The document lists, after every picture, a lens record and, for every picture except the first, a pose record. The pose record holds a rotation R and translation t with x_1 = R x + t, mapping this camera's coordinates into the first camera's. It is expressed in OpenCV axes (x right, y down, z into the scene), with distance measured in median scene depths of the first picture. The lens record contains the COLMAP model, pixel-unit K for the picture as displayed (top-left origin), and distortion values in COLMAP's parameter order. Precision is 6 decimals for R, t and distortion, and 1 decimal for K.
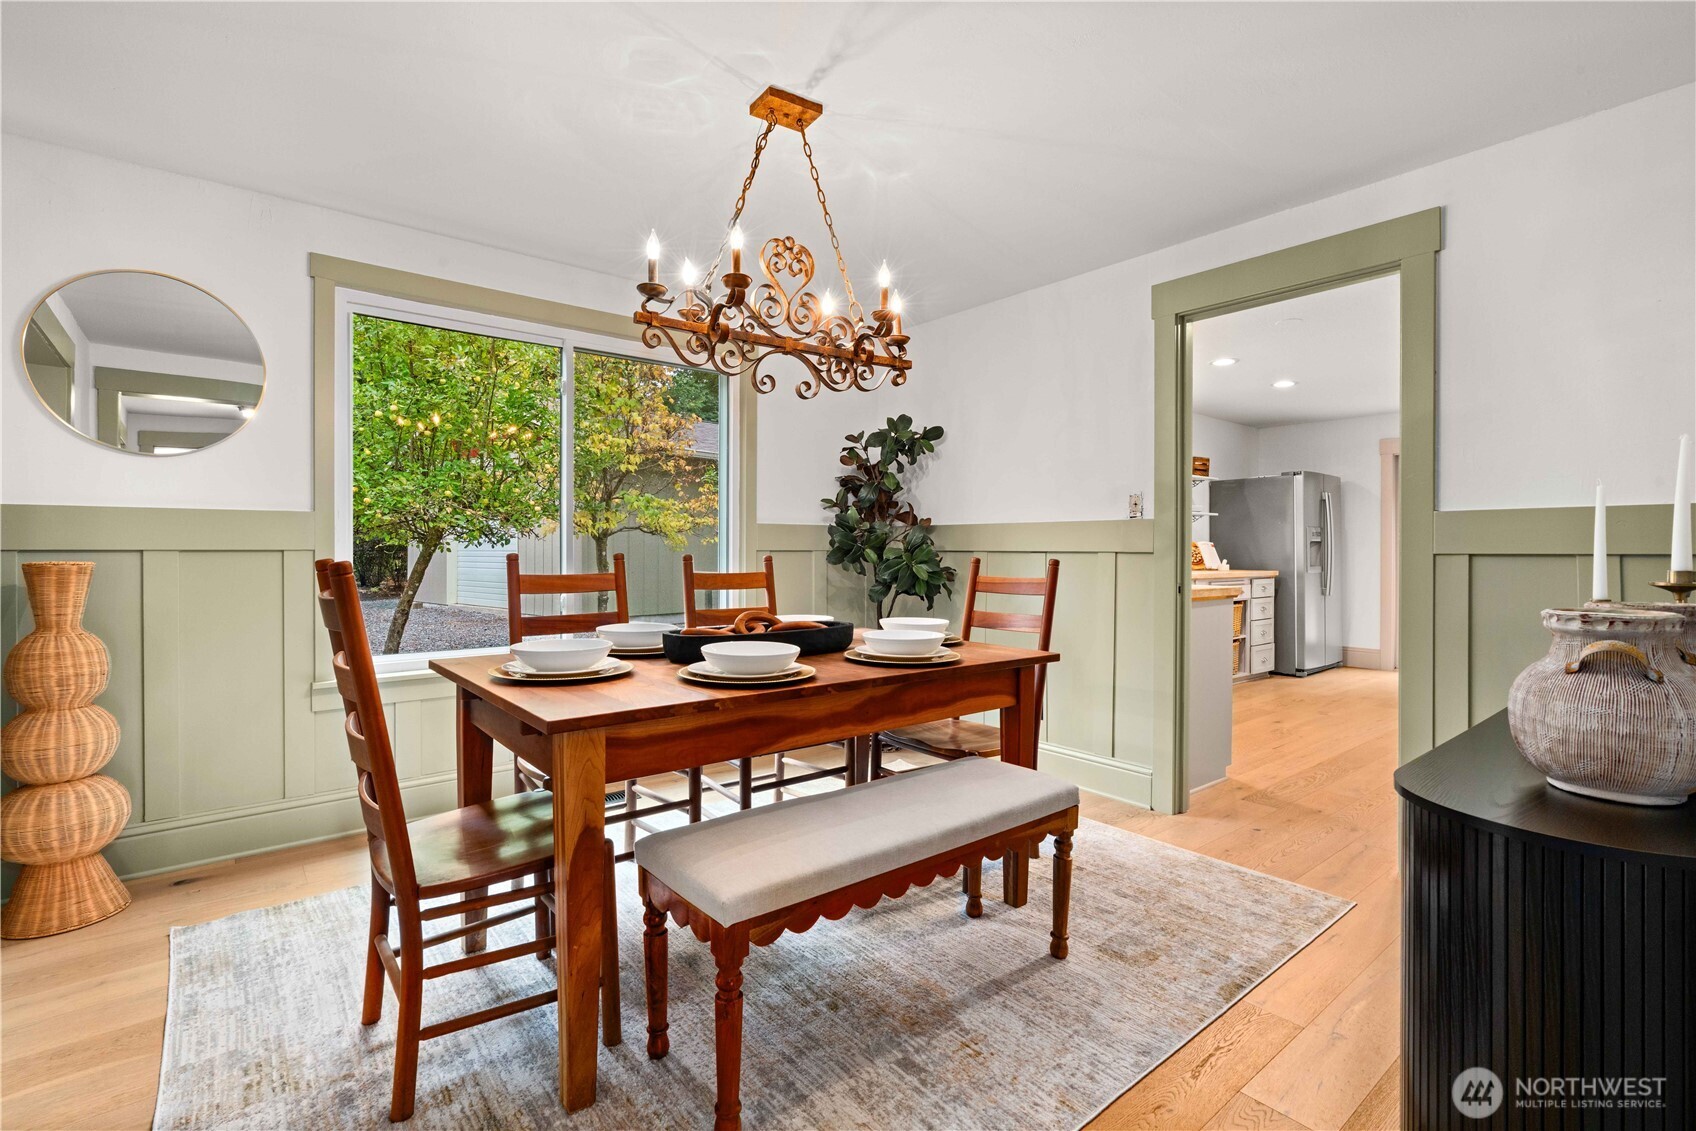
lens RADIAL K [[773.6, 0, 847.5], [0, 773.6, 549.4], [0, 0, 1]] dist [-0.001220, -0.000005]
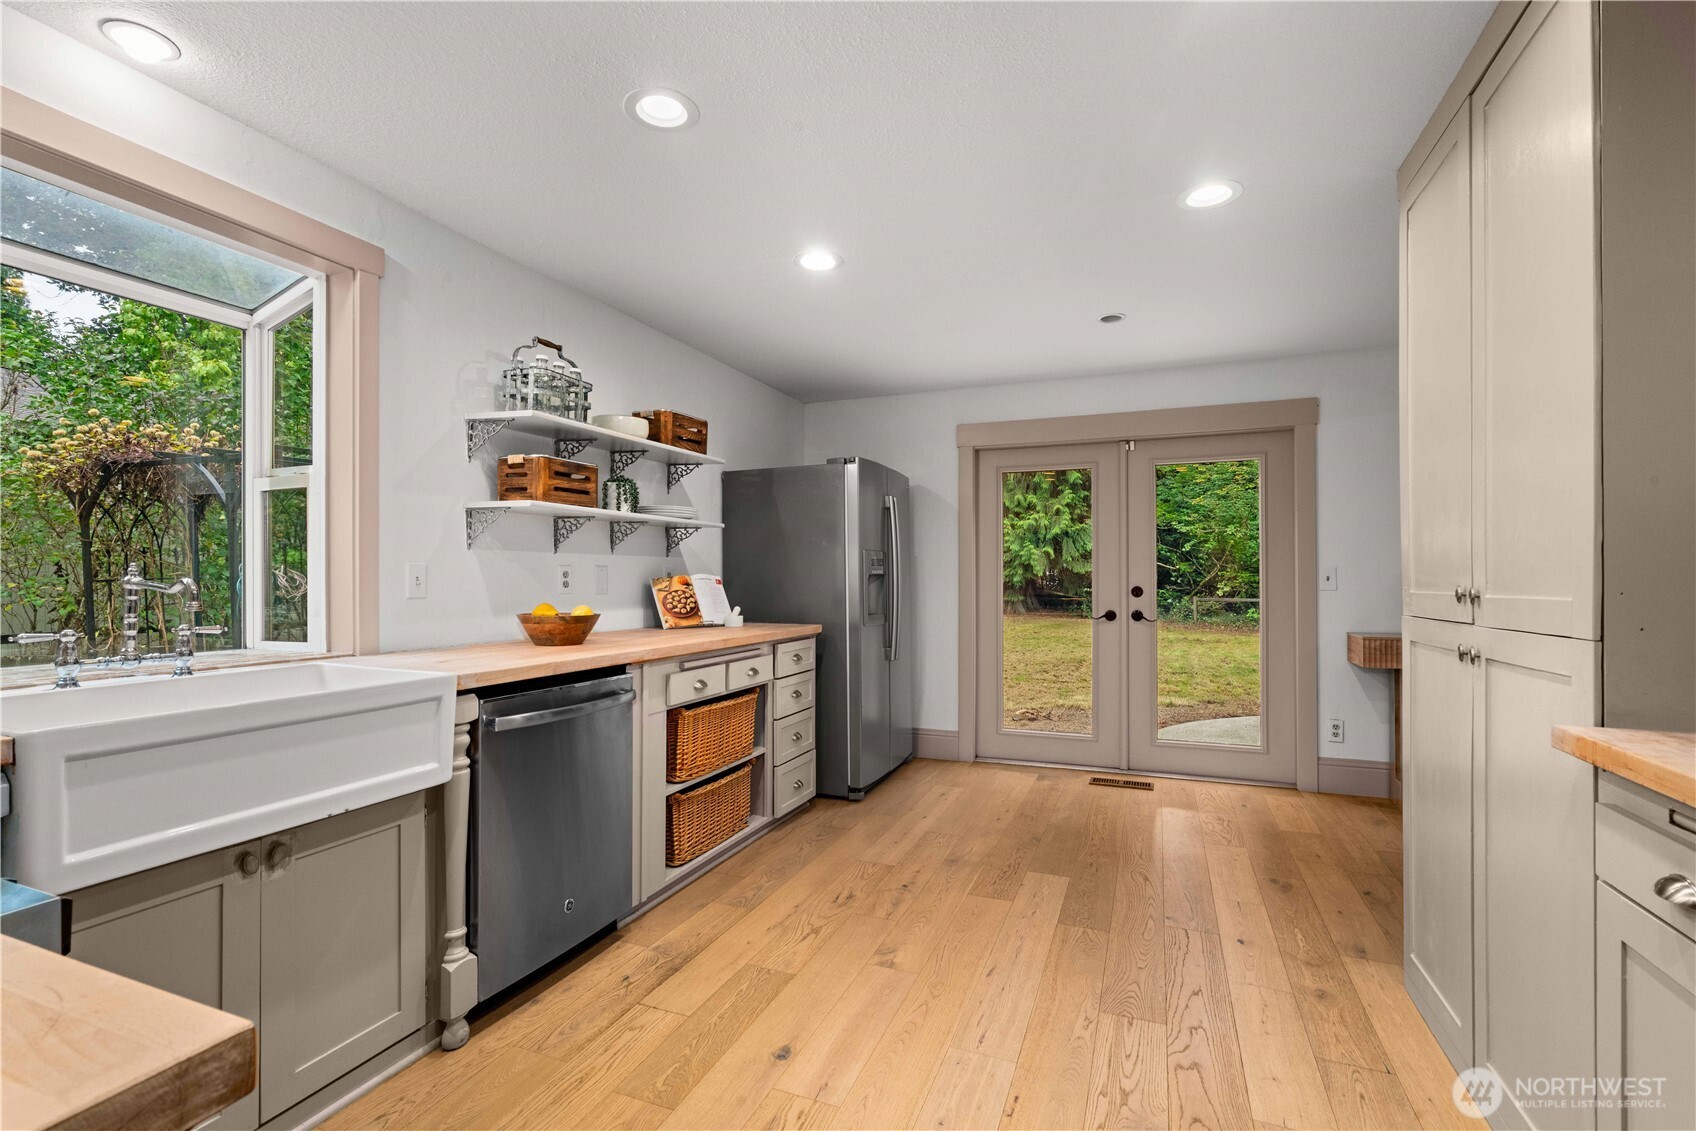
lens RADIAL K [[768.9, 0, 852.3], [0, 768.9, 575.0], [0, 0, 1]] dist [-0.002971, -0.000129]
pose [[0.873970, -0.000485, 0.485980, 0.292094], [0.002258, 0.999993, -0.003062, -0.007618], [-0.485975, 0.003774, 0.873965, 0.475316]]
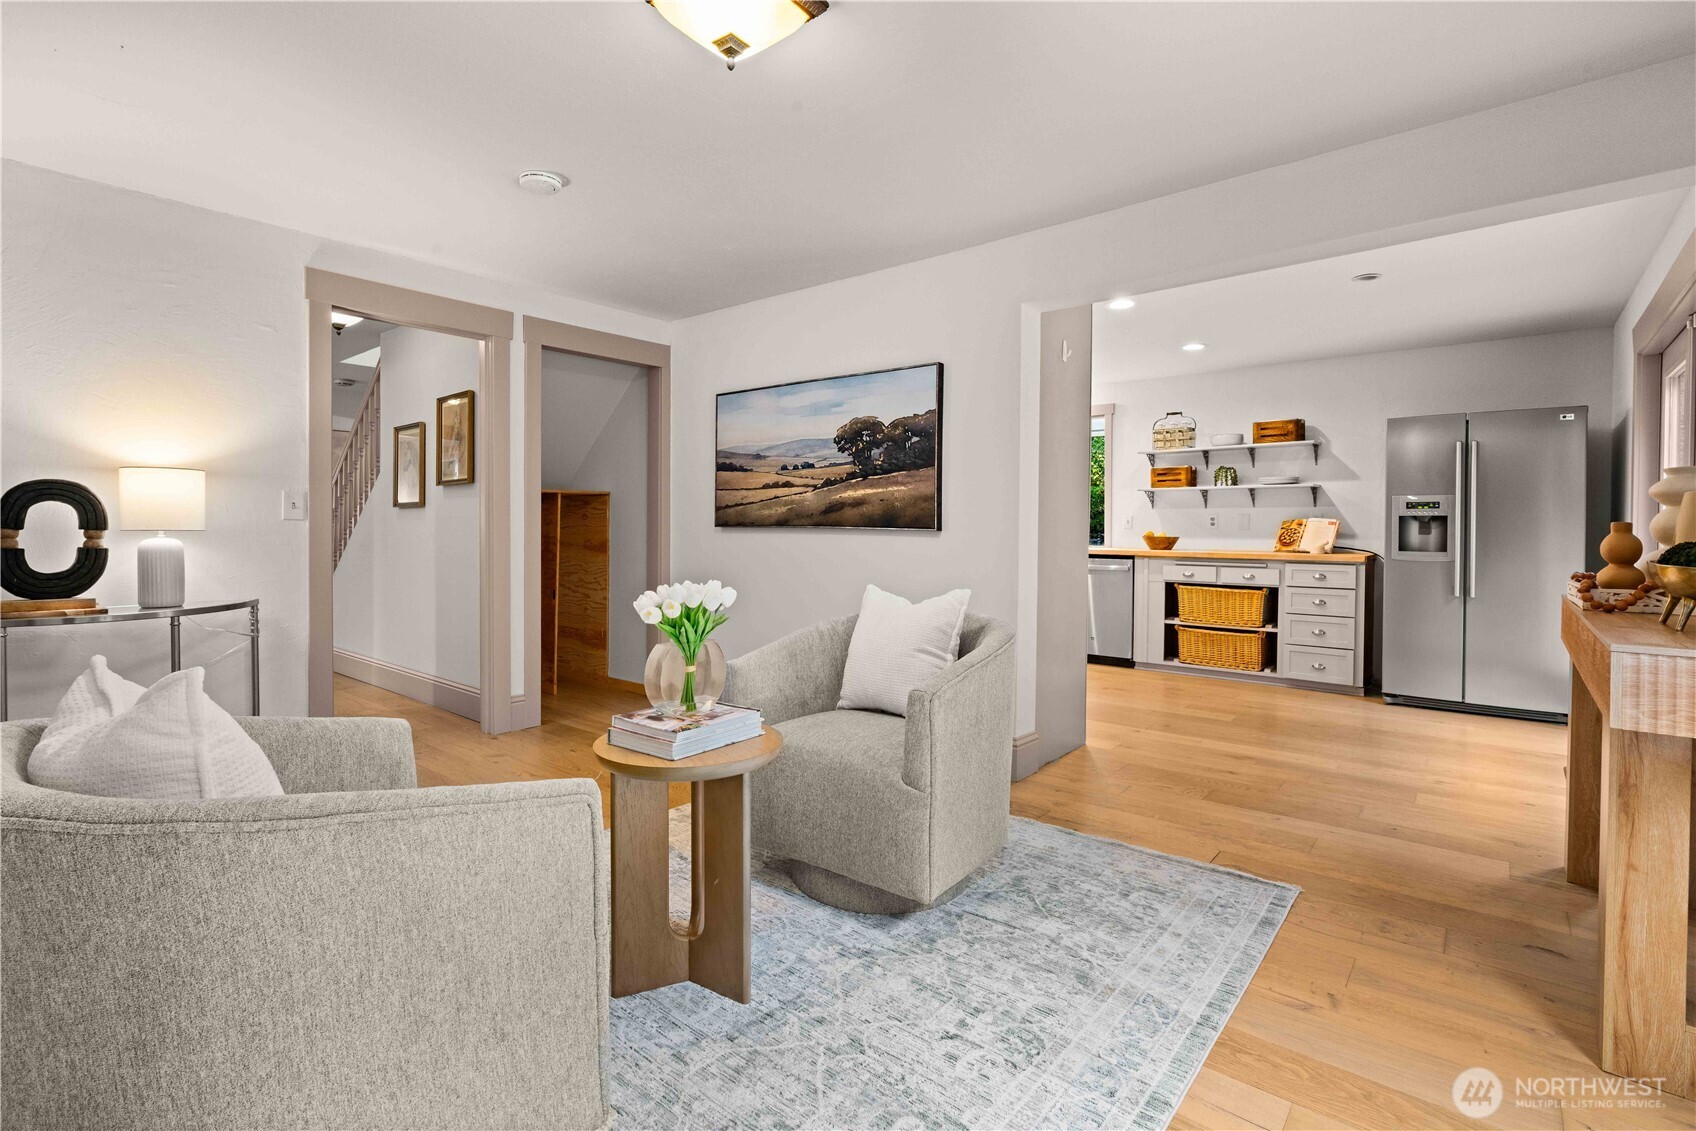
lens RADIAL K [[787.2, 0, 810.9], [0, 787.2, 536.2], [0, 0, 1]] dist [0.000383, 0.000051]
pose [[0.161370, 0.012815, -0.986811, 1.196985], [-0.004345, 0.999915, 0.012275, 0.001007], [0.986884, 0.002307, 0.161412, 0.343452]]
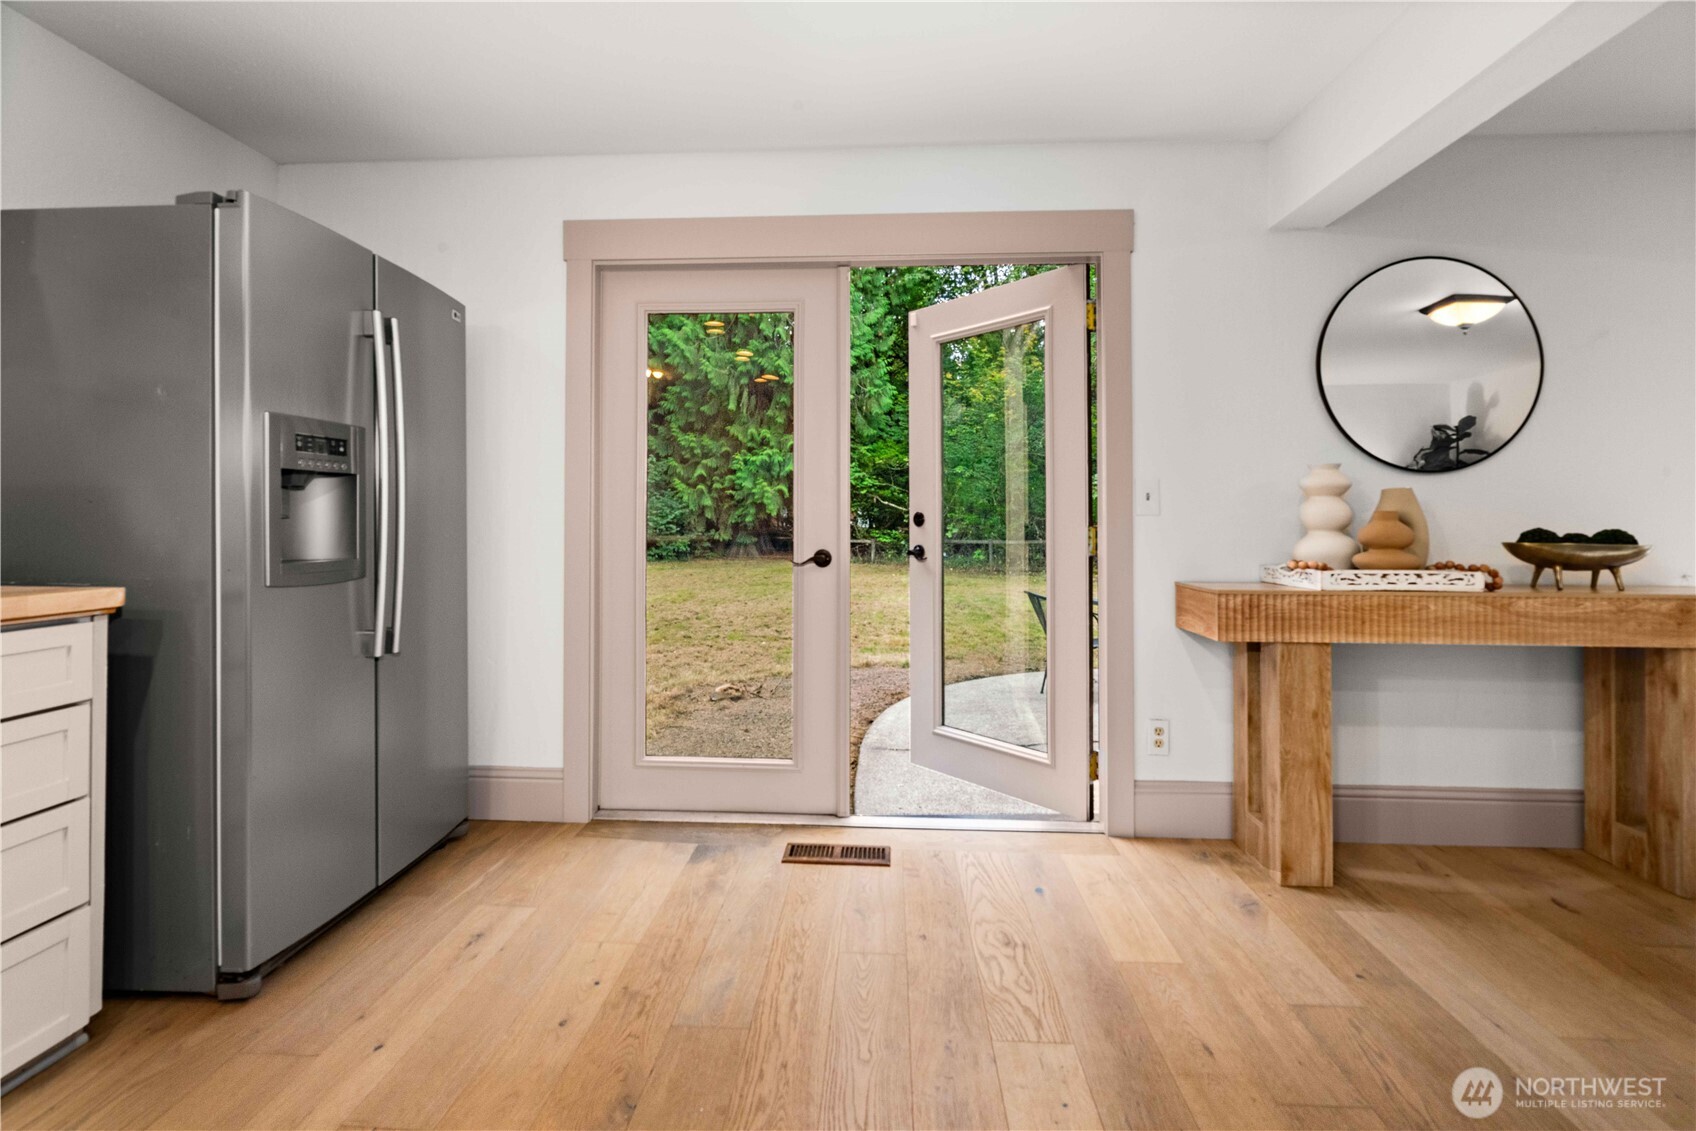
lens RADIAL K [[787.8, 0, 849.9], [0, 787.8, 517.8], [0, 0, 1]] dist [0.000687, -0.000108]
pose [[0.671723, 0.005010, 0.740786, 0.519830], [-0.003997, 0.999987, -0.003139, 0.006141], [-0.740792, -0.000852, 0.671734, 0.666425]]
